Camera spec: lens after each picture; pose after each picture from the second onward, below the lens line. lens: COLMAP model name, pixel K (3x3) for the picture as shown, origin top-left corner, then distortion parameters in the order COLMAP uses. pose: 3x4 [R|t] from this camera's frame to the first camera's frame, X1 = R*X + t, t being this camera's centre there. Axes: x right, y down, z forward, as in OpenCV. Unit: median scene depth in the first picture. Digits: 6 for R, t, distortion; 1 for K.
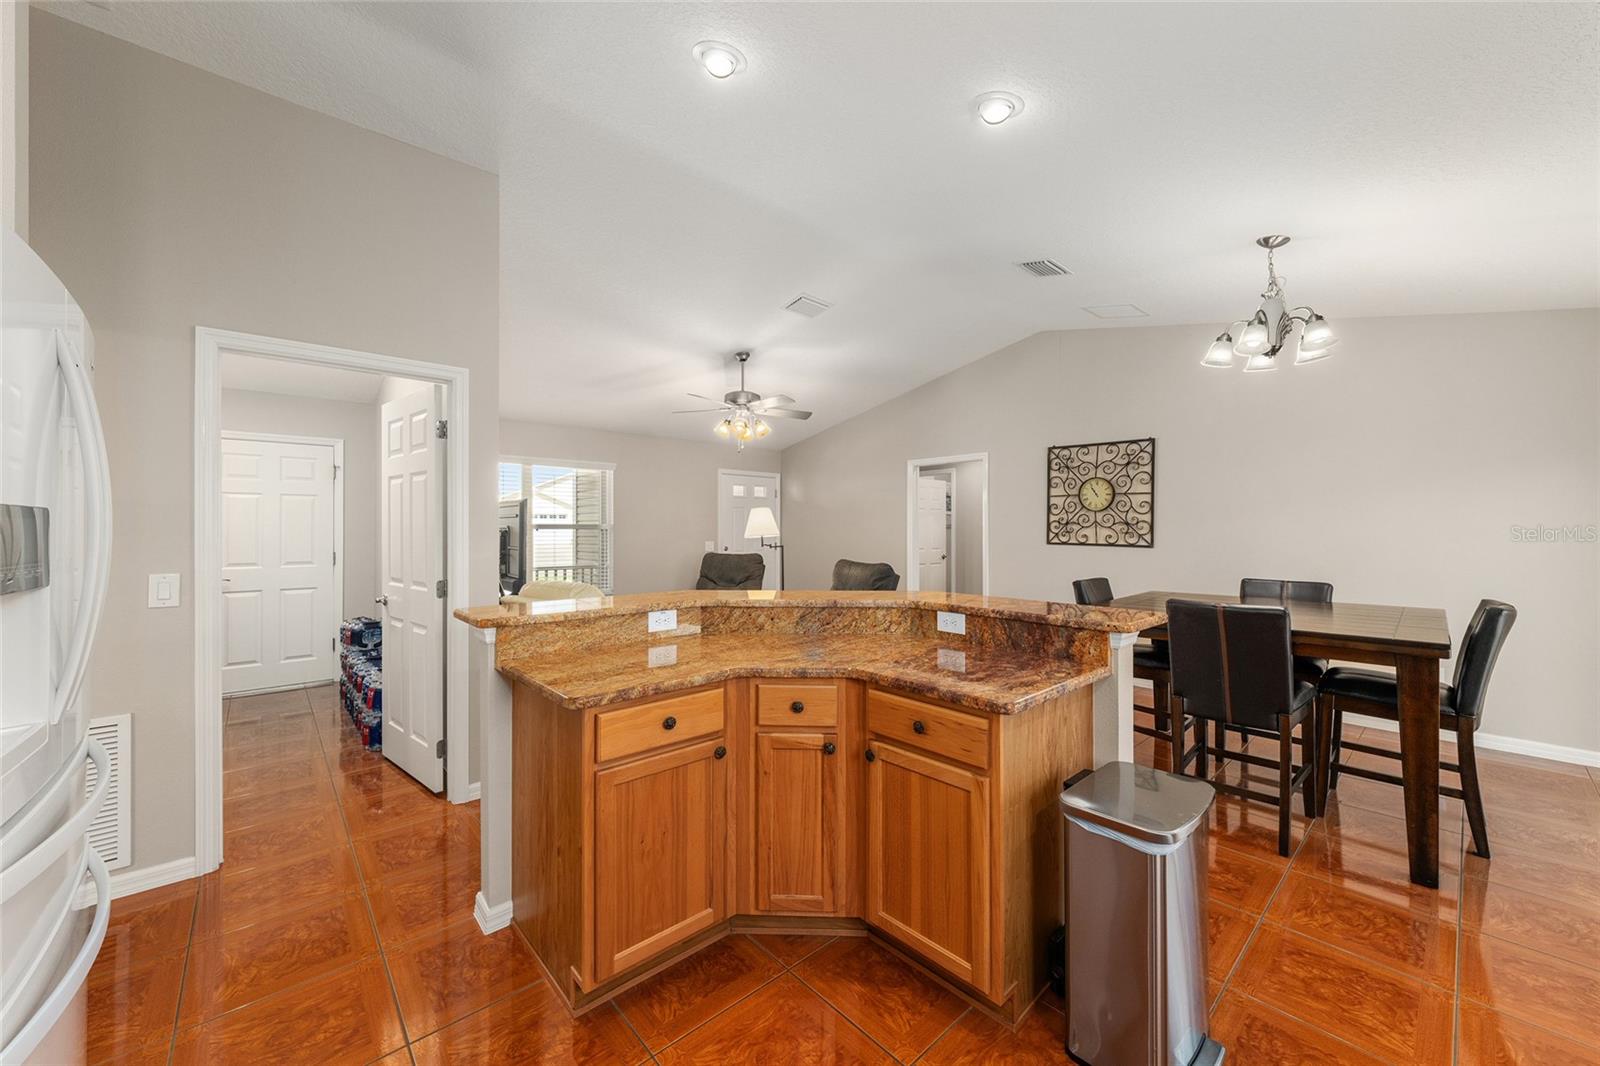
lens RADIAL K [[623.6, 0, 799.8], [0, 623.6, 527.6], [0, 0, 1]] dist [-0.000490, -0.000141]
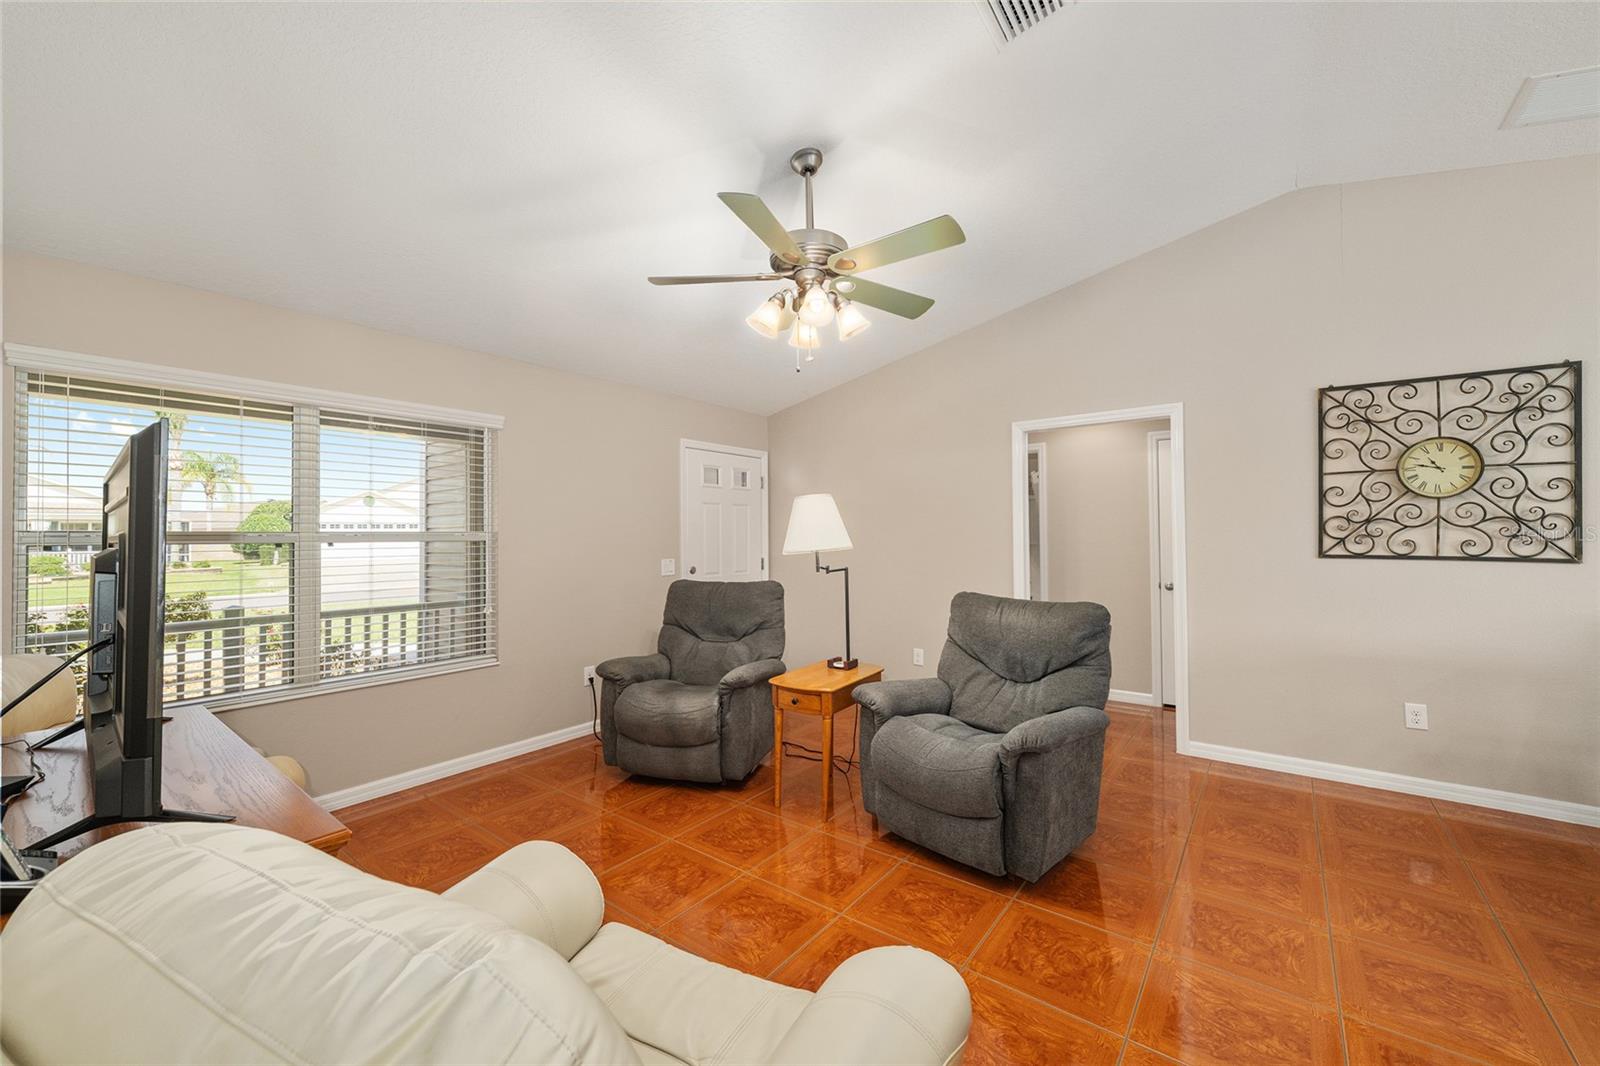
lens RADIAL K [[623.6, 0, 802.2], [0, 623.6, 537.7], [0, 0, 1]] dist [-0.000490, -0.000141]
pose [[0.981942, -0.010703, 0.188879, -0.185852], [0.010481, 0.999943, 0.002174, 0.002074], [-0.188891, -0.000155, 0.981998, 0.551669]]
